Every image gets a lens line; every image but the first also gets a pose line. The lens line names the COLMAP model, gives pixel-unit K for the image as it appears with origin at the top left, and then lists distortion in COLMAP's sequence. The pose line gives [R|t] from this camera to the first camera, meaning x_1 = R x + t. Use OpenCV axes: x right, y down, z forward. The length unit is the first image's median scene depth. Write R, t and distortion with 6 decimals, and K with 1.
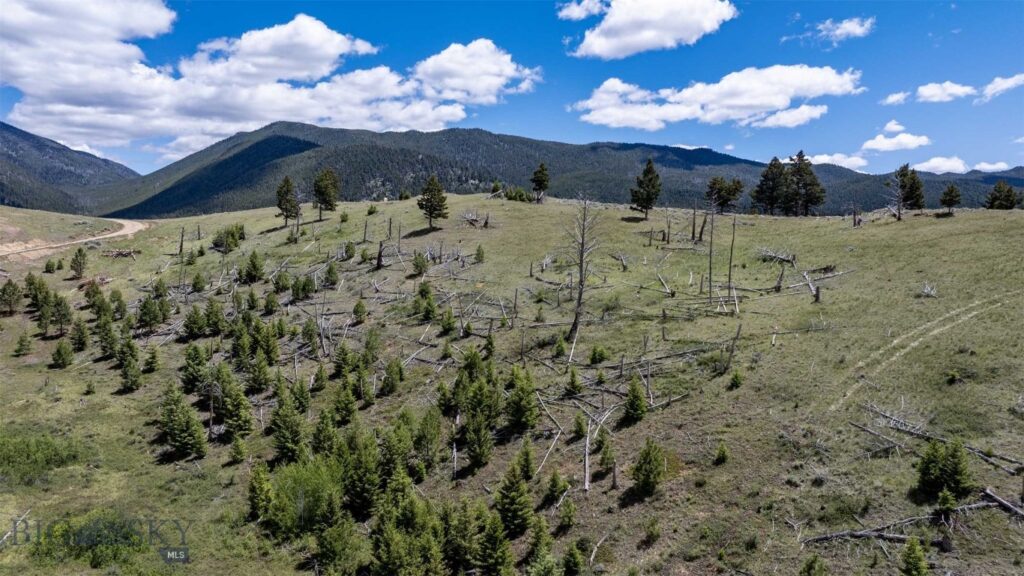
lens RADIAL K [[718.8, 0, 514.6], [0, 718.8, 271.1], [0, 0, 1]] dist [-0.026694, 0.022463]
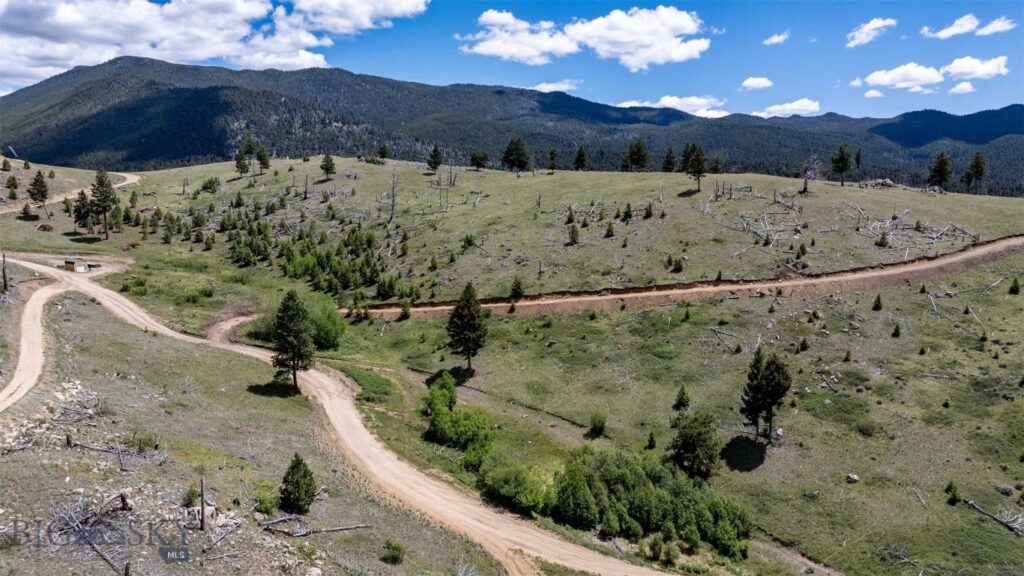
lens RADIAL K [[718.8, 0, 514.3], [0, 718.8, 282.5], [0, 0, 1]] dist [-0.026694, 0.022463]
pose [[0.983304, -0.030793, 0.179348, 0.036620], [0.012782, 0.994832, 0.100728, 0.041443], [-0.181523, -0.096754, 0.978615, -1.381125]]
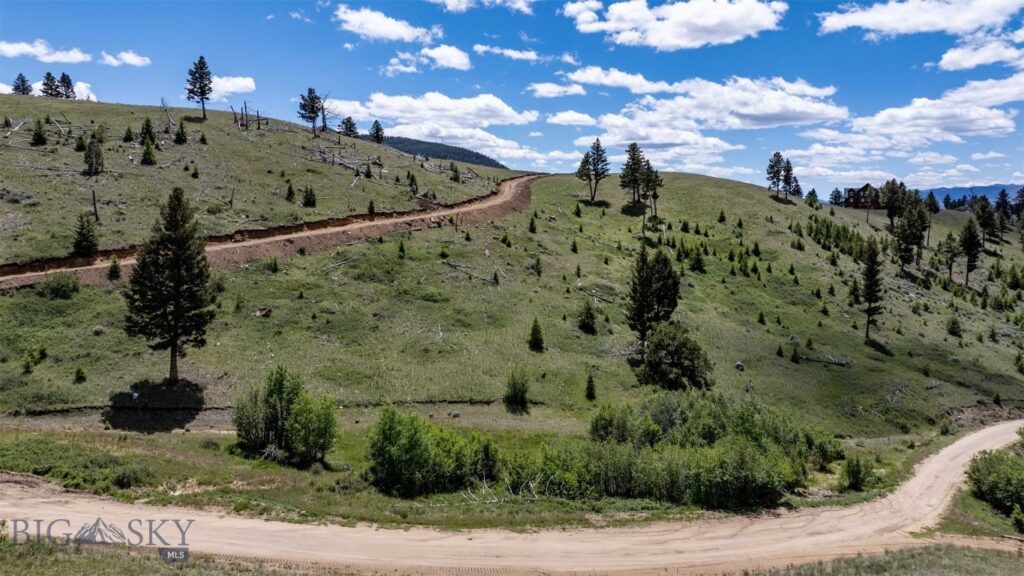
lens RADIAL K [[718.8, 0, 512.3], [0, 718.8, 290.4], [0, 0, 1]] dist [-0.026694, 0.022463]
pose [[0.281839, -0.108044, 0.953359, -0.305766], [0.031154, 0.994146, 0.103457, 0.201519], [-0.958956, 0.000543, 0.283555, -0.541921]]
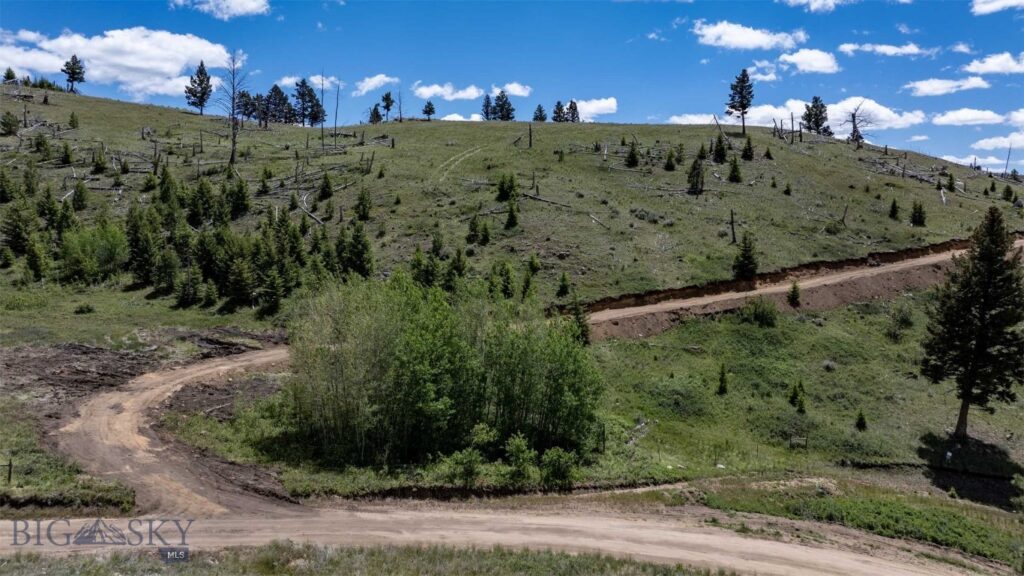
lens RADIAL K [[718.8, 0, 510.6], [0, 718.8, 289.1], [0, 0, 1]] dist [-0.026694, 0.022463]
pose [[0.697934, -0.067127, 0.713009, -0.393847], [0.027325, 0.997369, 0.067150, 0.183621], [-0.715641, -0.027383, 0.697932, -0.213667]]
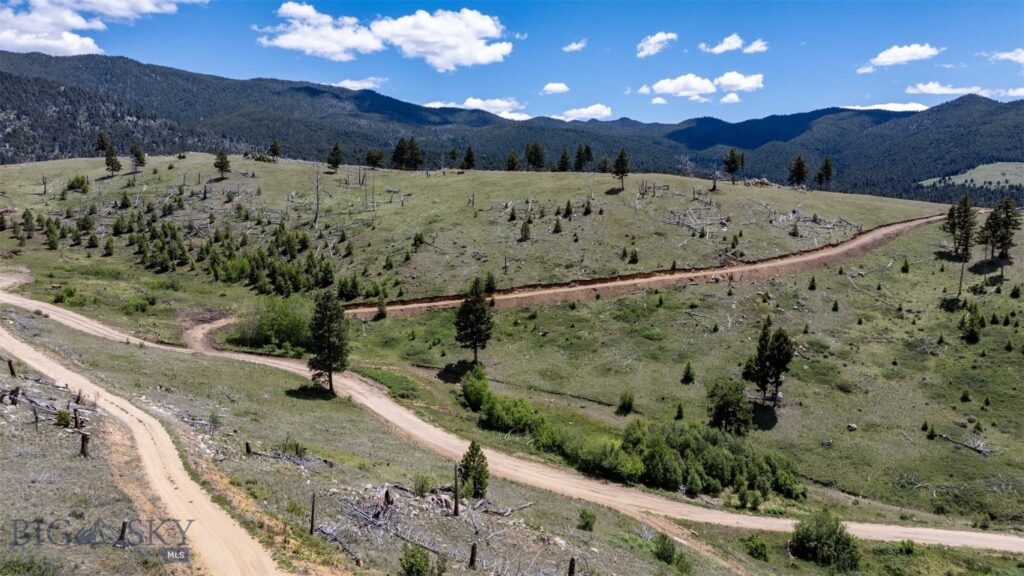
lens RADIAL K [[718.8, 0, 512.9], [0, 718.8, 285.9], [0, 0, 1]] dist [-0.026694, 0.022463]
pose [[0.900714, -0.066478, 0.429296, -0.322976], [0.020923, 0.993713, 0.109981, 0.040698], [-0.433909, -0.090080, 0.896442, -1.327585]]
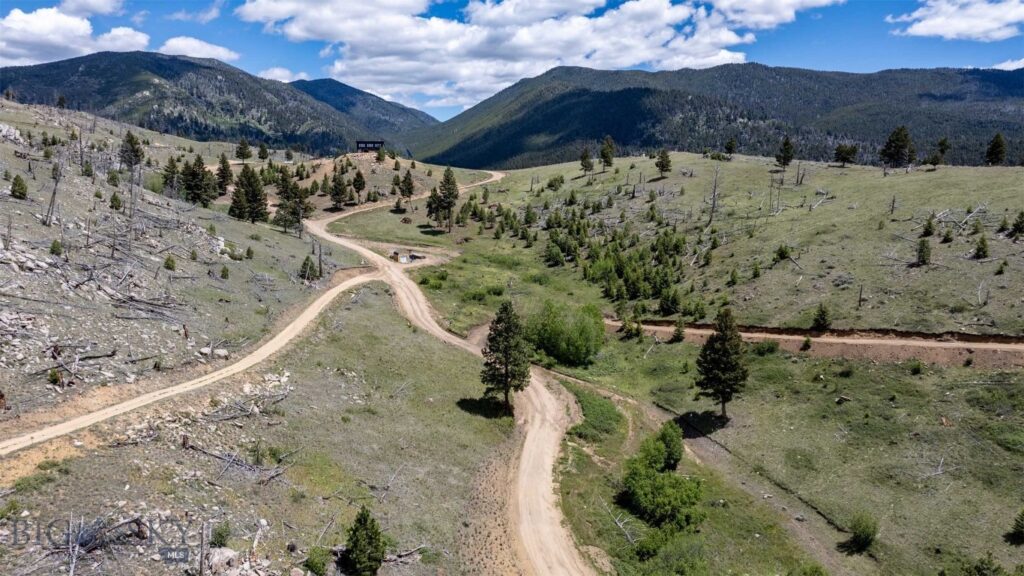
lens RADIAL K [[718.8, 0, 517.0], [0, 718.8, 279.5], [0, 0, 1]] dist [-0.026694, 0.022463]
pose [[0.932770, 0.043566, -0.357831, 0.271570], [-0.008461, 0.995042, 0.099093, 0.030839], [0.360374, -0.089403, 0.928514, -1.155005]]
